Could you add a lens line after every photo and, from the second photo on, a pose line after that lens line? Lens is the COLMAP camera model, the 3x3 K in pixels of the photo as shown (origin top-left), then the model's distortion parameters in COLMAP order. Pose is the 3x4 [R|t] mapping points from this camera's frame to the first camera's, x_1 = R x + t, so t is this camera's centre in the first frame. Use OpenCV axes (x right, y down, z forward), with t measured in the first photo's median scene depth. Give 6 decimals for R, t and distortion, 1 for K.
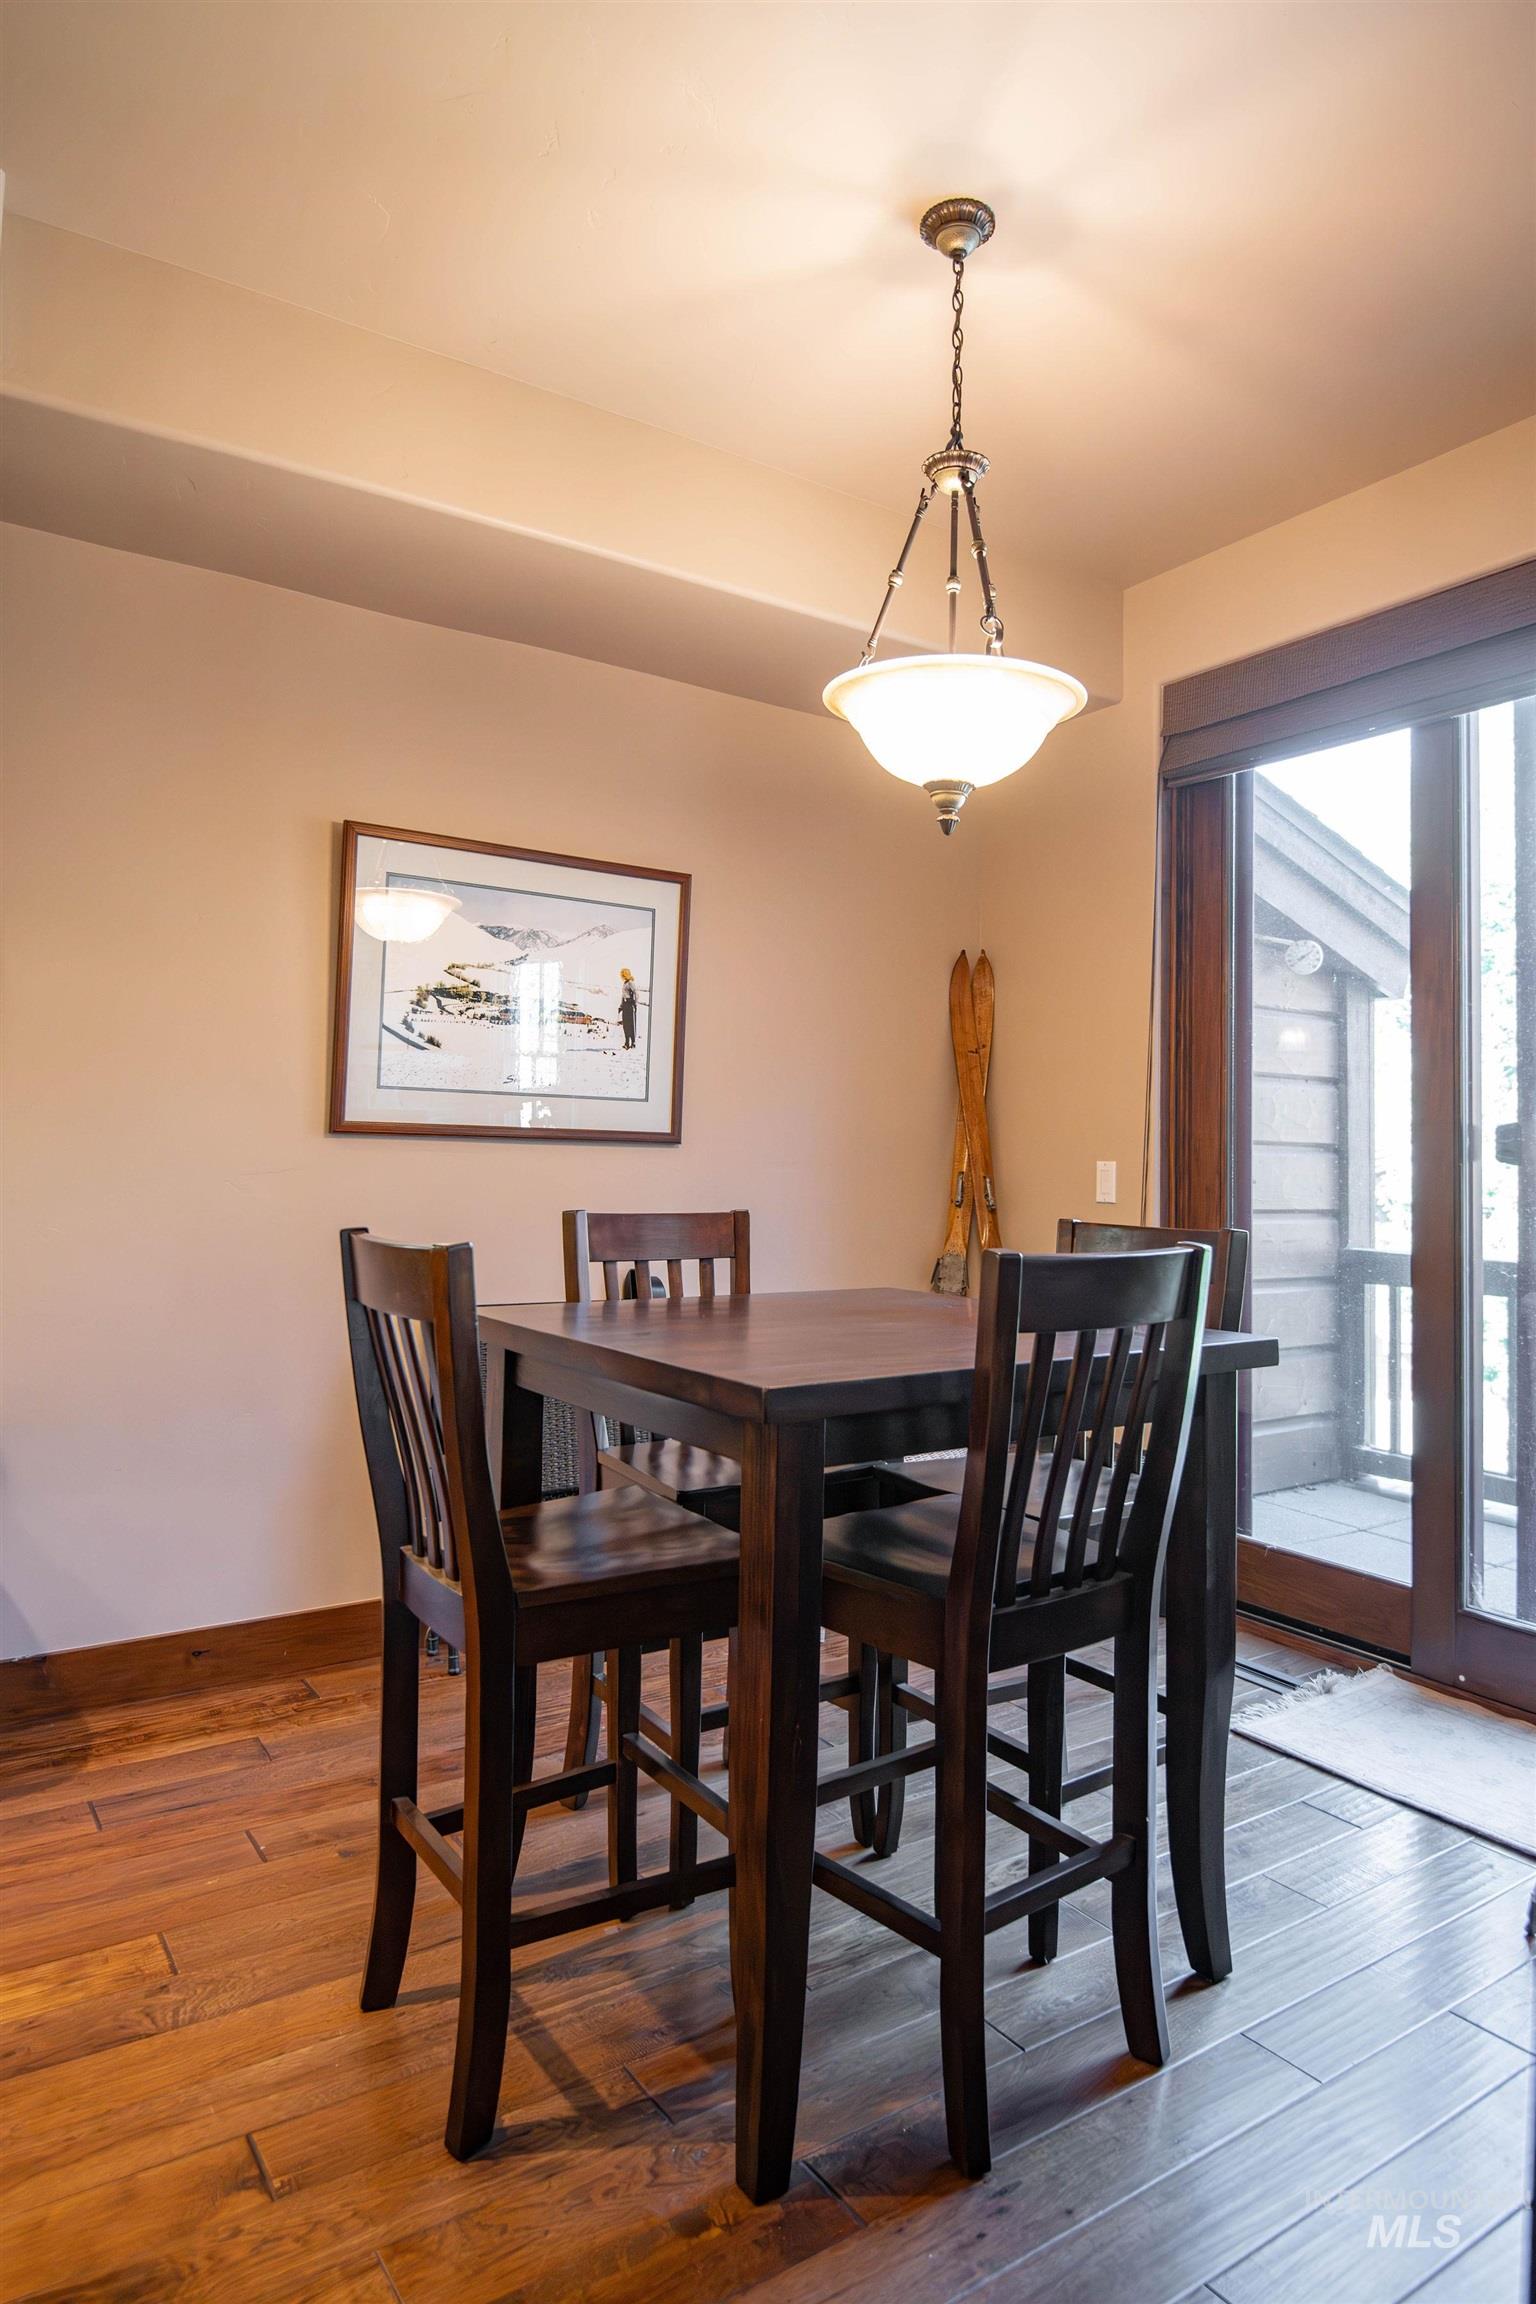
lens RADIAL K [[1376.9, 0, 766.1], [0, 1376.9, 1151.9], [0, 0, 1]] dist [-0.000635, -0.000010]
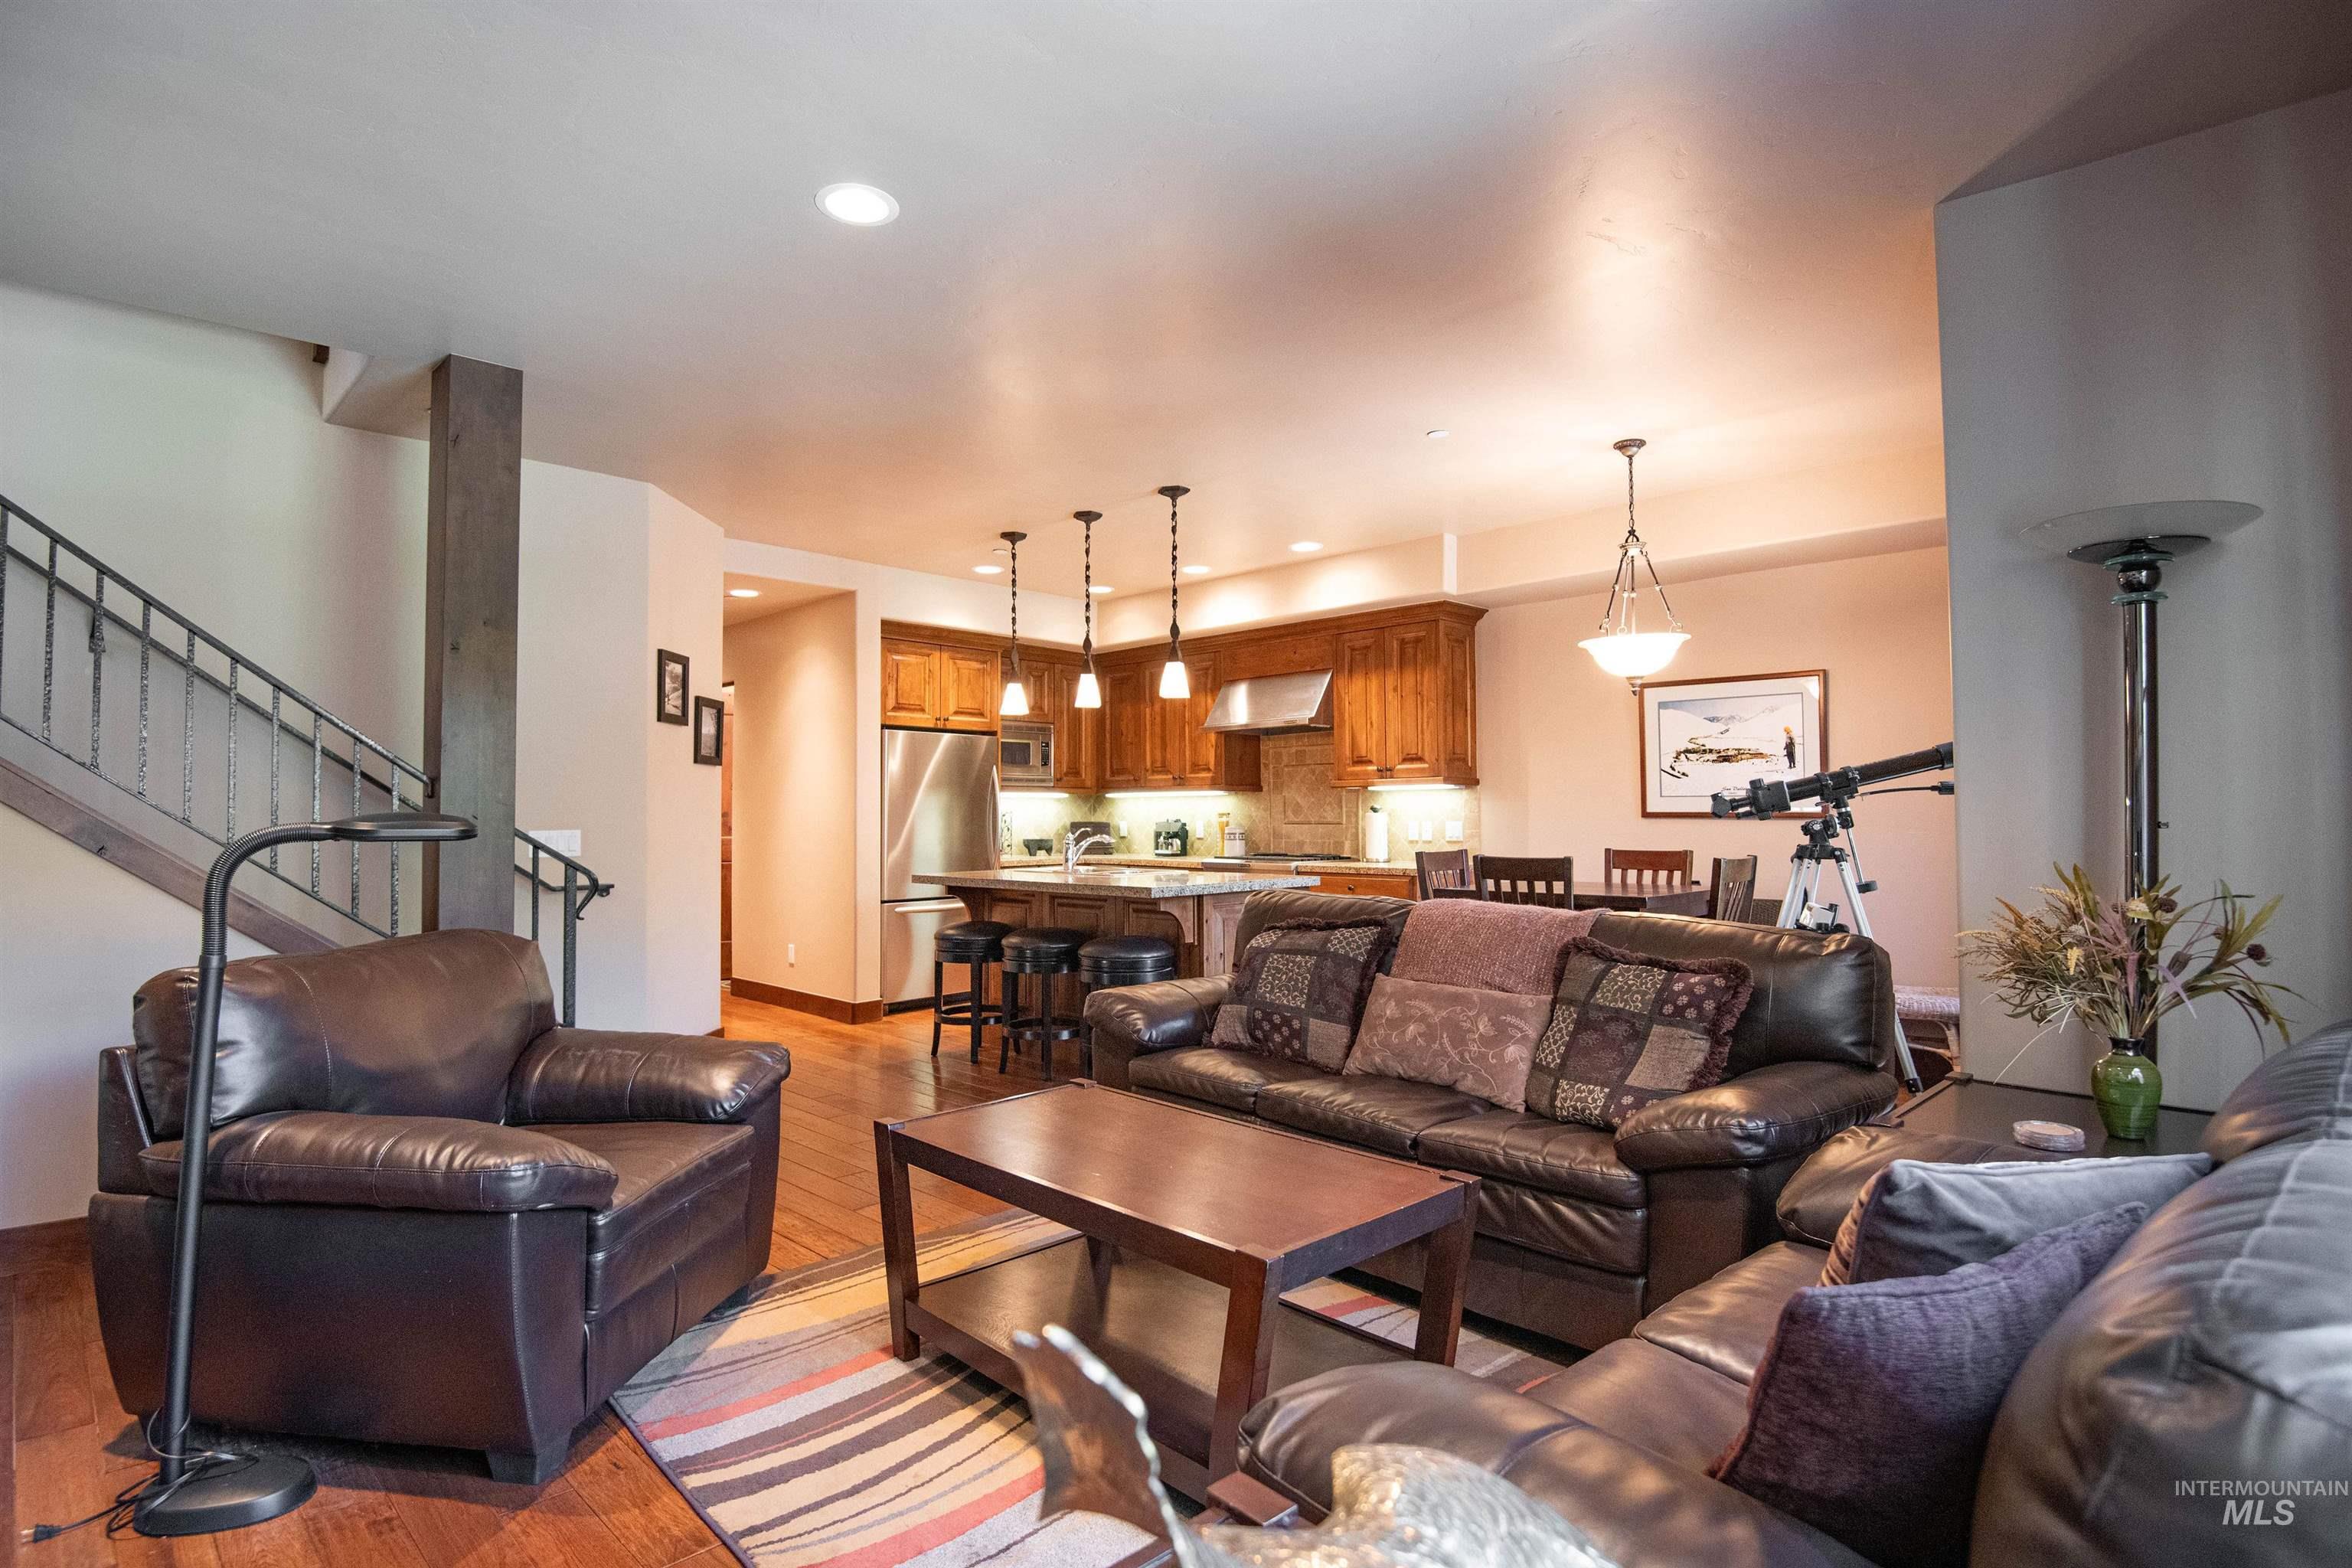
lens RADIAL K [[1221.0, 0, 1173.6], [0, 1221.0, 792.5], [0, 0, 1]] dist [0.003383, 0.000131]
pose [[0.157429, -0.038613, -0.986775, 1.526632], [0.007976, 0.999252, -0.037829, 0.015483], [0.987498, -0.001915, 0.157619, -0.107067]]
